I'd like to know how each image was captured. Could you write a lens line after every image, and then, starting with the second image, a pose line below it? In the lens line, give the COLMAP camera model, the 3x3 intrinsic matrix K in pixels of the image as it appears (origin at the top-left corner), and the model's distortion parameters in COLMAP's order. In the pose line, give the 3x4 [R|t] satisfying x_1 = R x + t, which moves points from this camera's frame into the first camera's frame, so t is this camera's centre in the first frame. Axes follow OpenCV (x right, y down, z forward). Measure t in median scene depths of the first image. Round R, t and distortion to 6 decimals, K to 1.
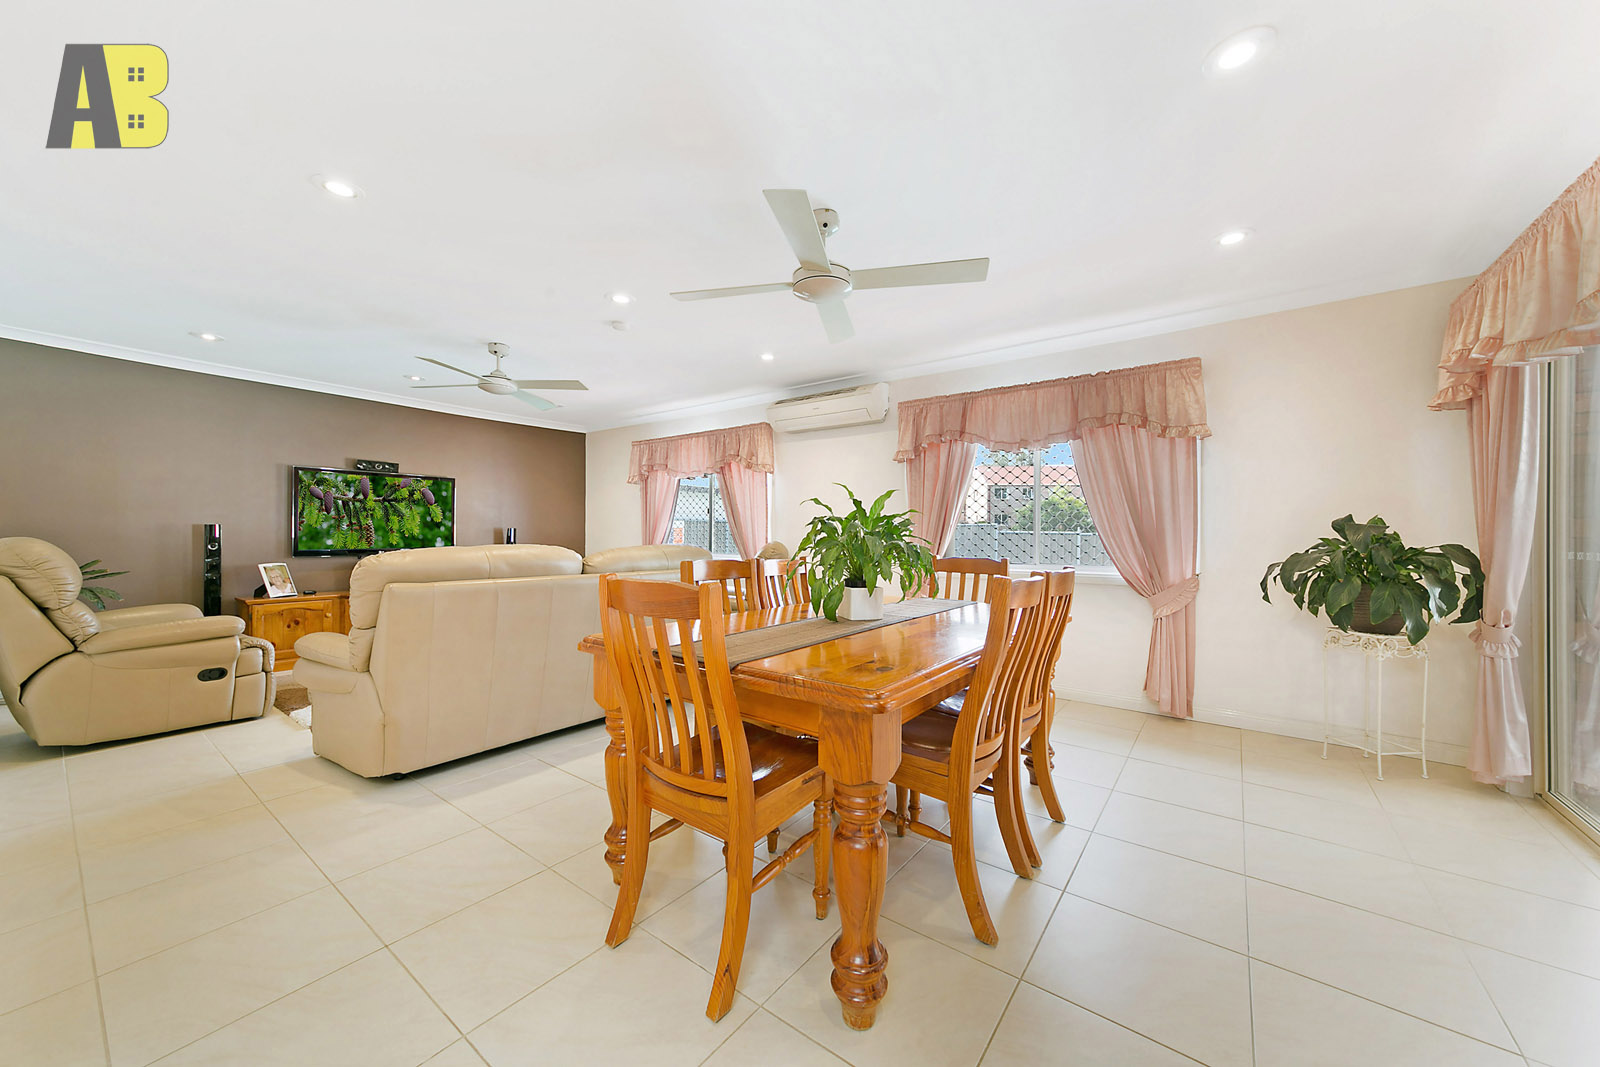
lens RADIAL K [[578.8, 0, 794.7], [0, 578.8, 535.2], [0, 0, 1]] dist [0.000002, 0.000067]
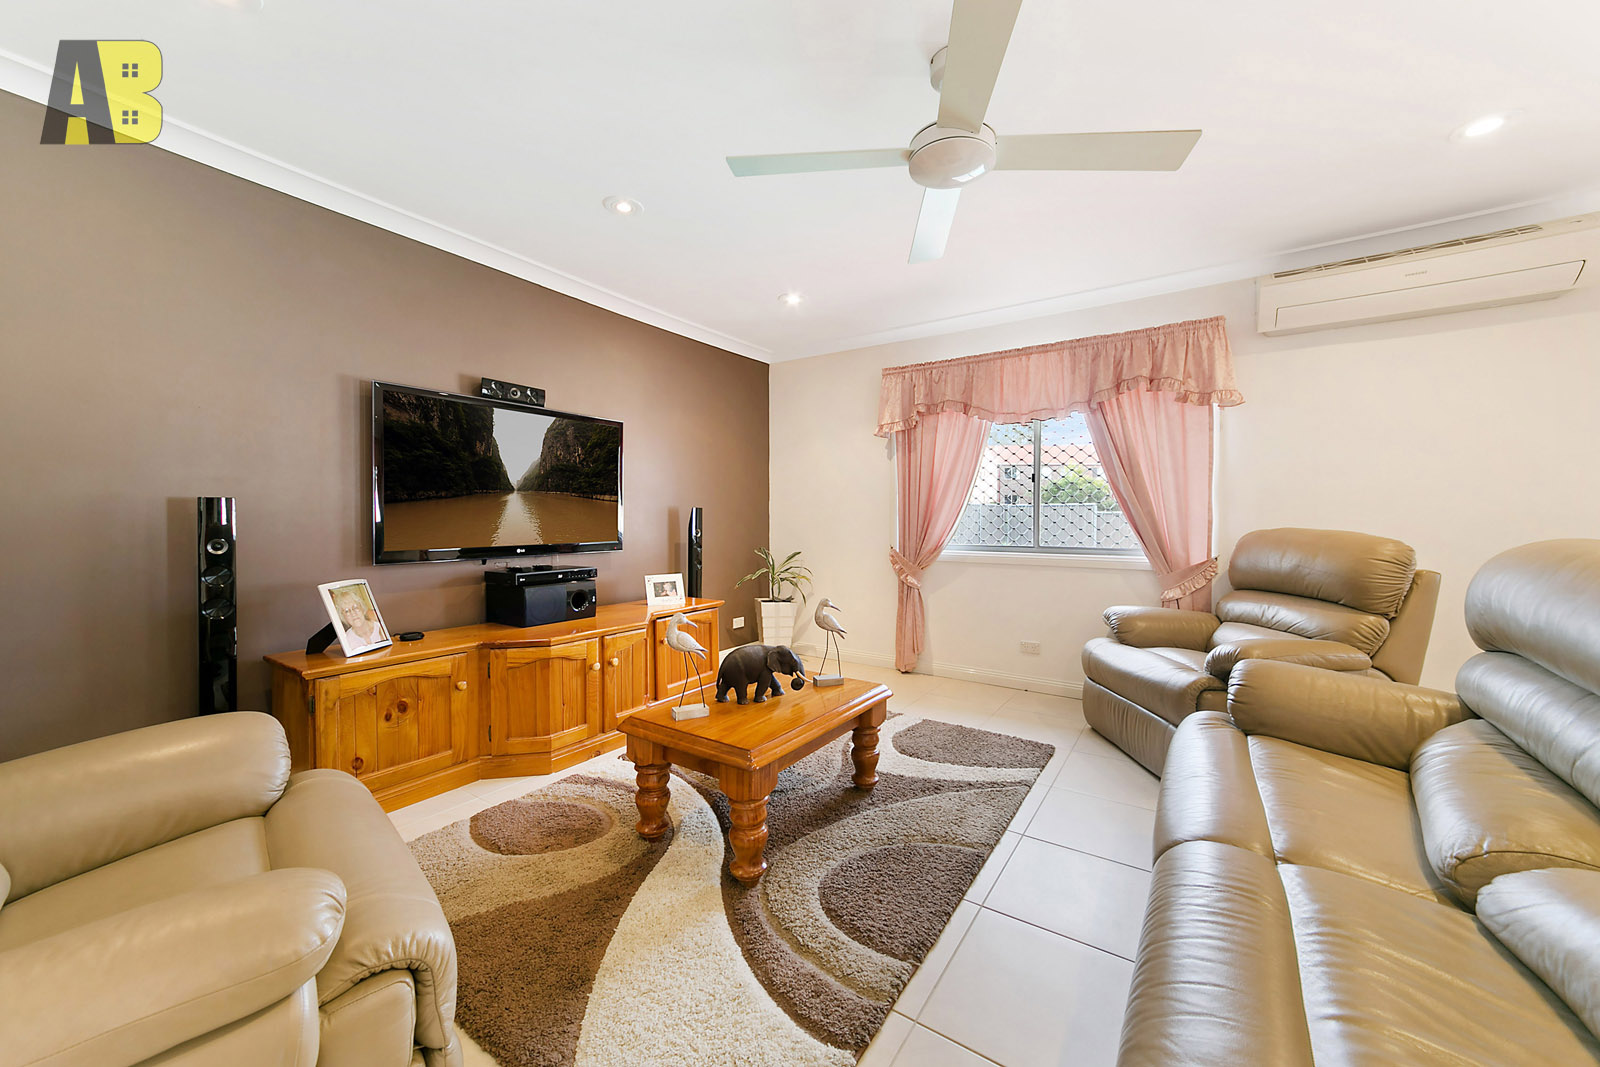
lens RADIAL K [[578.8, 0, 804.8], [0, 578.8, 532.6], [0, 0, 1]] dist [0.000002, 0.000067]
pose [[0.999720, 0.000506, 0.023644, -0.509744], [-0.001225, 0.999537, 0.030401, -0.005041], [-0.023618, -0.030421, 0.999258, 0.493279]]
